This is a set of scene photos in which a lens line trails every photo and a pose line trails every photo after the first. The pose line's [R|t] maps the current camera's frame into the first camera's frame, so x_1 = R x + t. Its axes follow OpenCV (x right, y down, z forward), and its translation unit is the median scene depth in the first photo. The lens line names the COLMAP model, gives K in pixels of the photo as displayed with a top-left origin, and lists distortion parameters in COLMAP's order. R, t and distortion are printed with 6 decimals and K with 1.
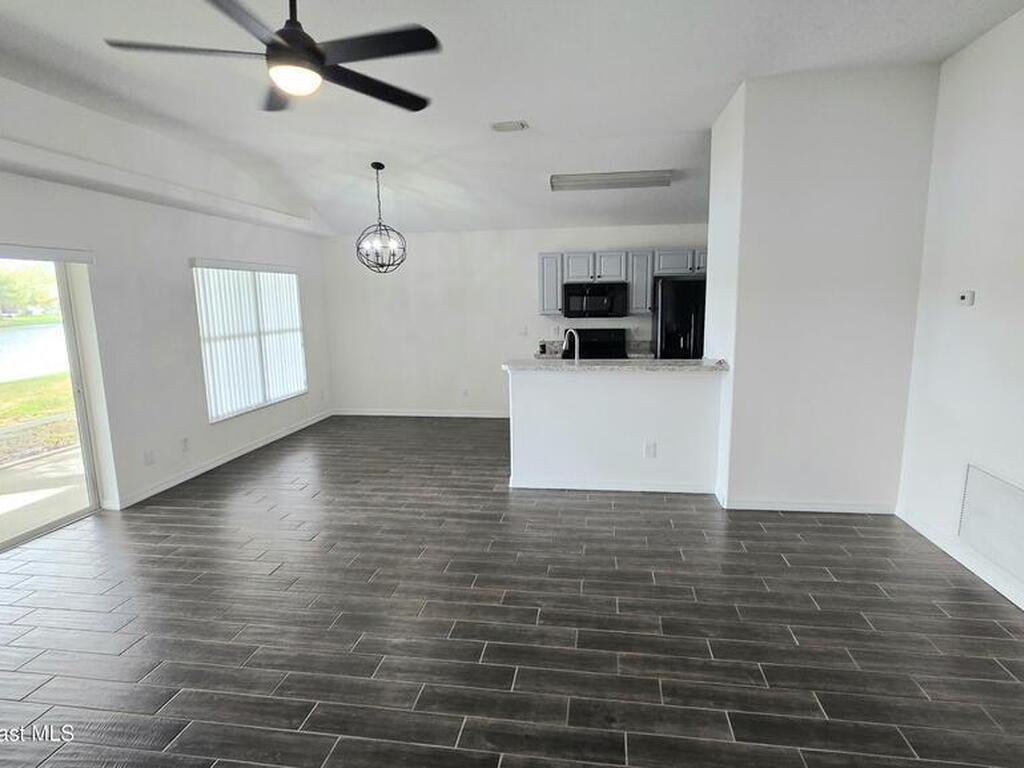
lens RADIAL K [[563.9, 0, 508.1], [0, 563.9, 387.7], [0, 0, 1]] dist [-0.002220, 0.000172]
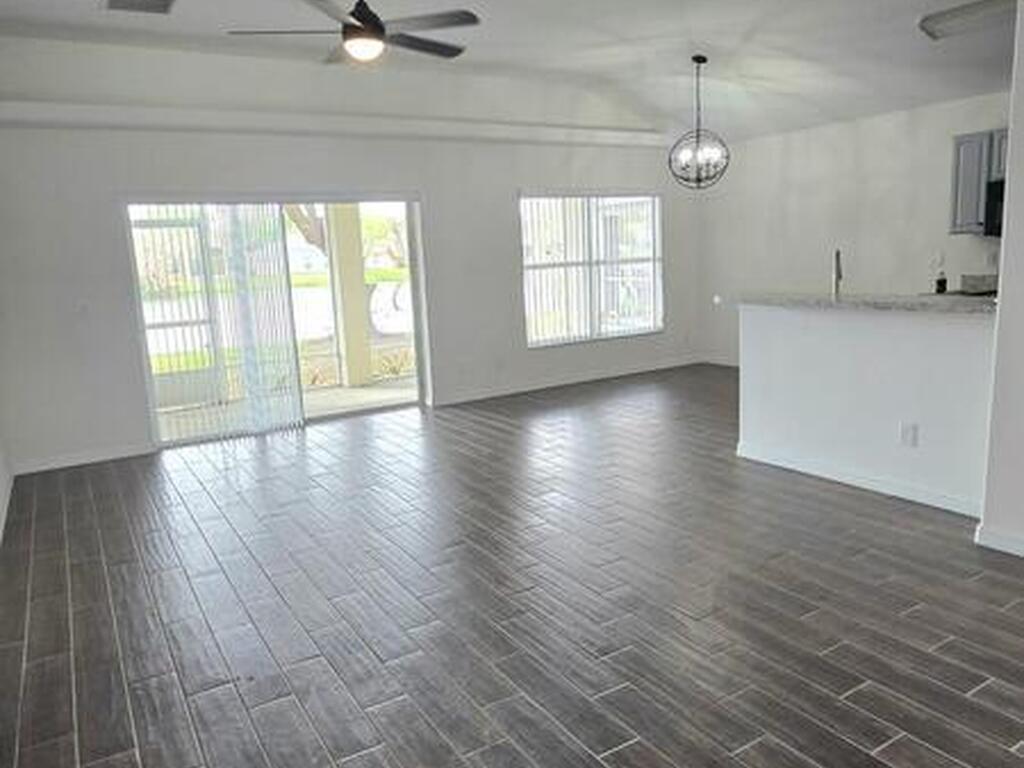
lens RADIAL K [[755.3, 0, 515.2], [0, 755.3, 381.7], [0, 0, 1]] dist [0.023618, 0.010572]
pose [[0.649137, 0.117145, -0.751597, 0.536894], [-0.083539, 0.993073, 0.082632, 0.011743], [0.756071, 0.009148, 0.654426, 0.065833]]
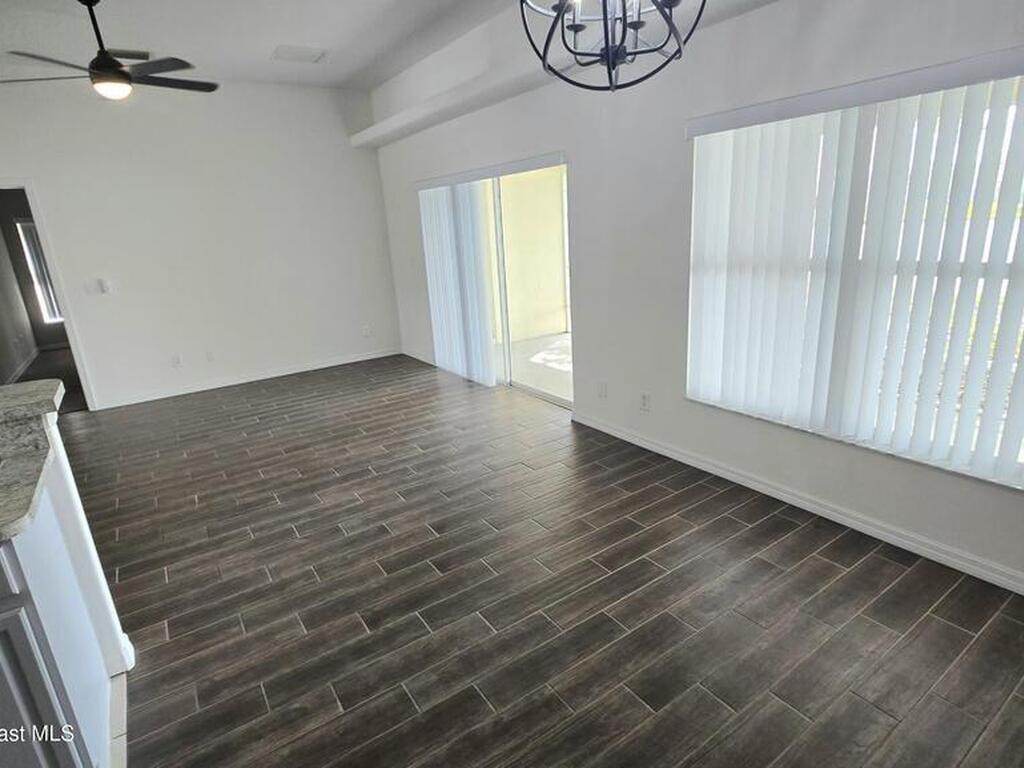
lens RADIAL K [[563.9, 0, 519.9], [0, 563.9, 385.7], [0, 0, 1]] dist [-0.002220, 0.000172]
pose [[-0.718441, 0.252730, -0.648051, 0.017510], [-0.044556, 0.913026, 0.405461, -0.203497], [0.694160, 0.320174, -0.644694, 1.313017]]
